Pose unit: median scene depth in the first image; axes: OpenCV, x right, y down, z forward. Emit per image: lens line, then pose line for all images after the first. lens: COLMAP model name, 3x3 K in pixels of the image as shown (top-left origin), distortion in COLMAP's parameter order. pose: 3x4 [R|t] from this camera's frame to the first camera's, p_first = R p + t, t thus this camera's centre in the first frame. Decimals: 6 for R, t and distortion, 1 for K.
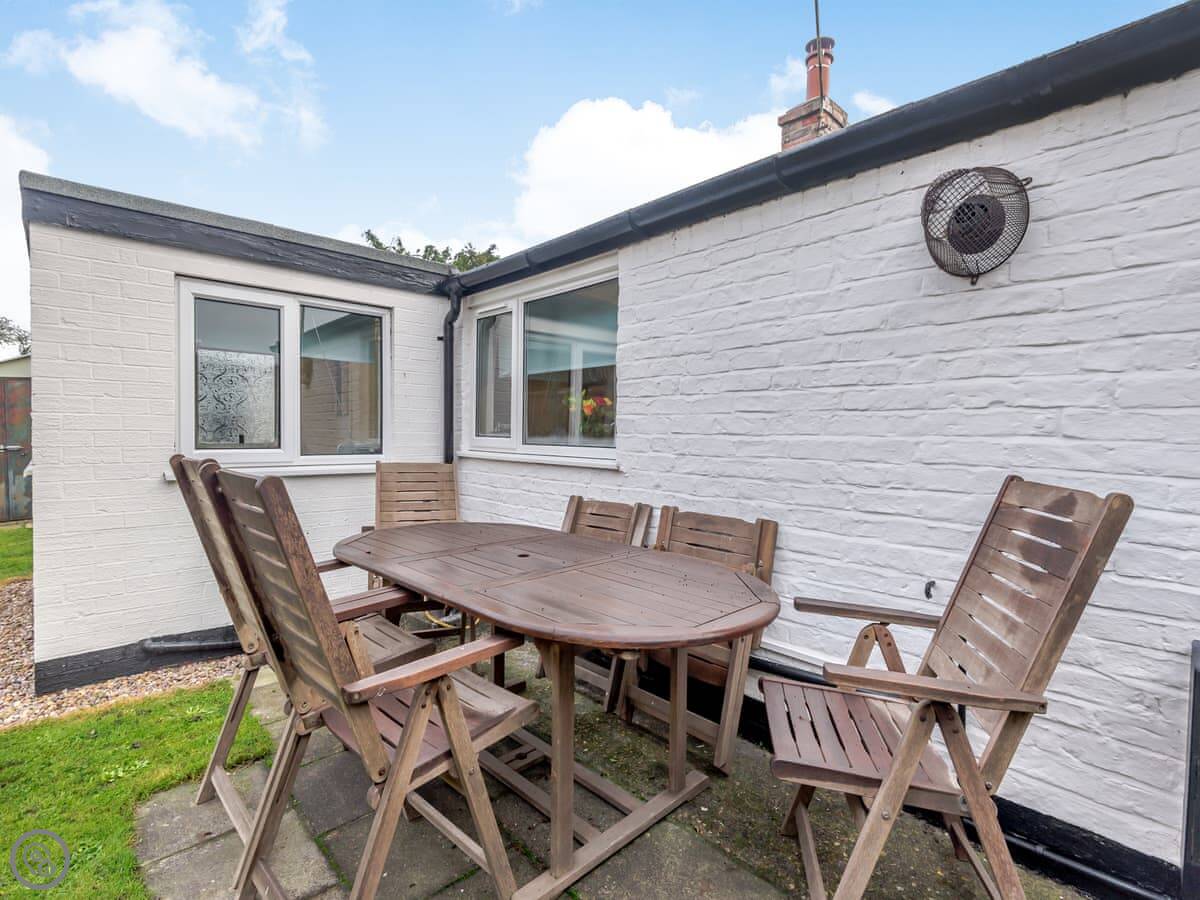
lens RADIAL K [[602.2, 0, 600.0], [0, 602.2, 450.0], [0, 0, 1]] dist [0.031534, -0.000391]
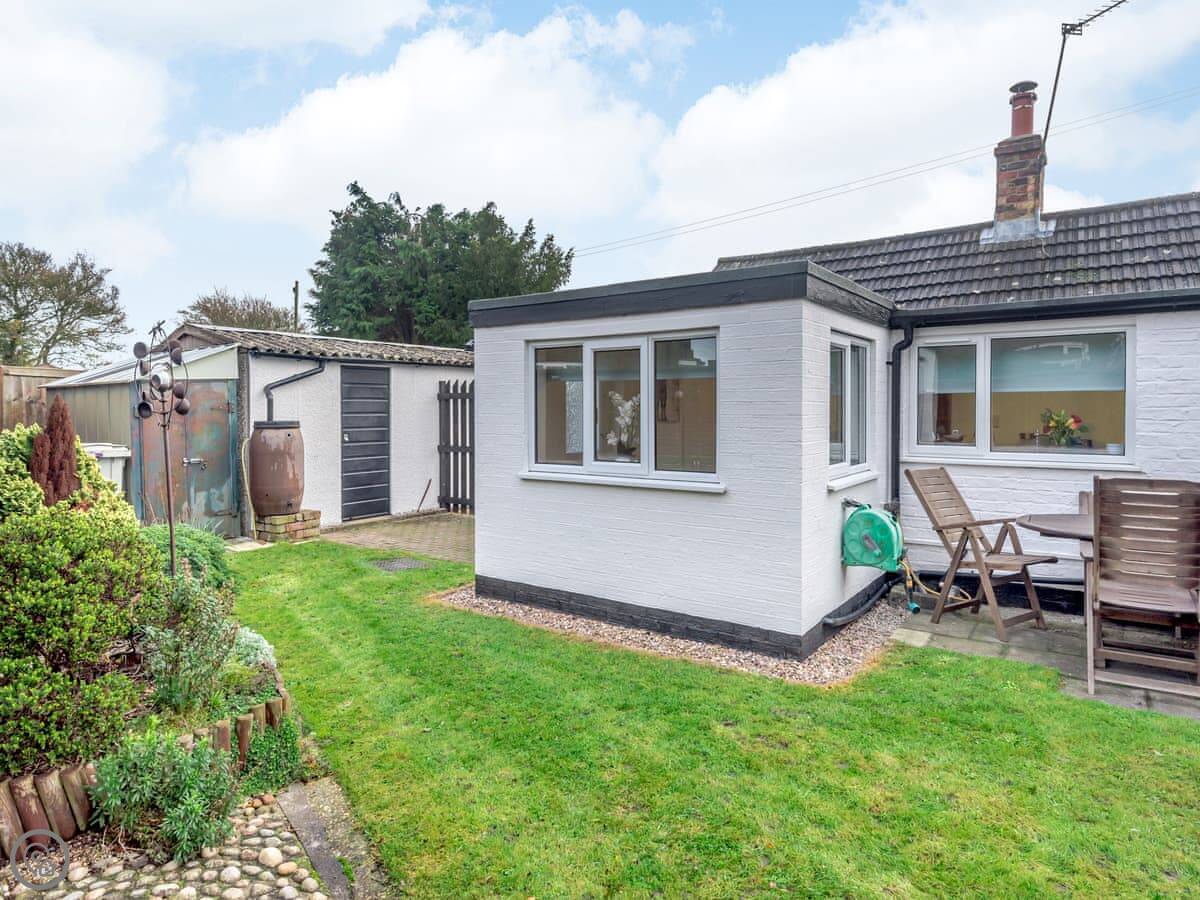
lens RADIAL K [[725.6, 0, 600.0], [0, 725.6, 450.0], [0, 0, 1]] dist [0.012433, -0.004148]
pose [[0.973409, -0.034355, 0.226485, -1.167918], [0.026299, 0.998913, 0.038492, -0.085534], [-0.227561, -0.031512, 0.973254, -0.274440]]
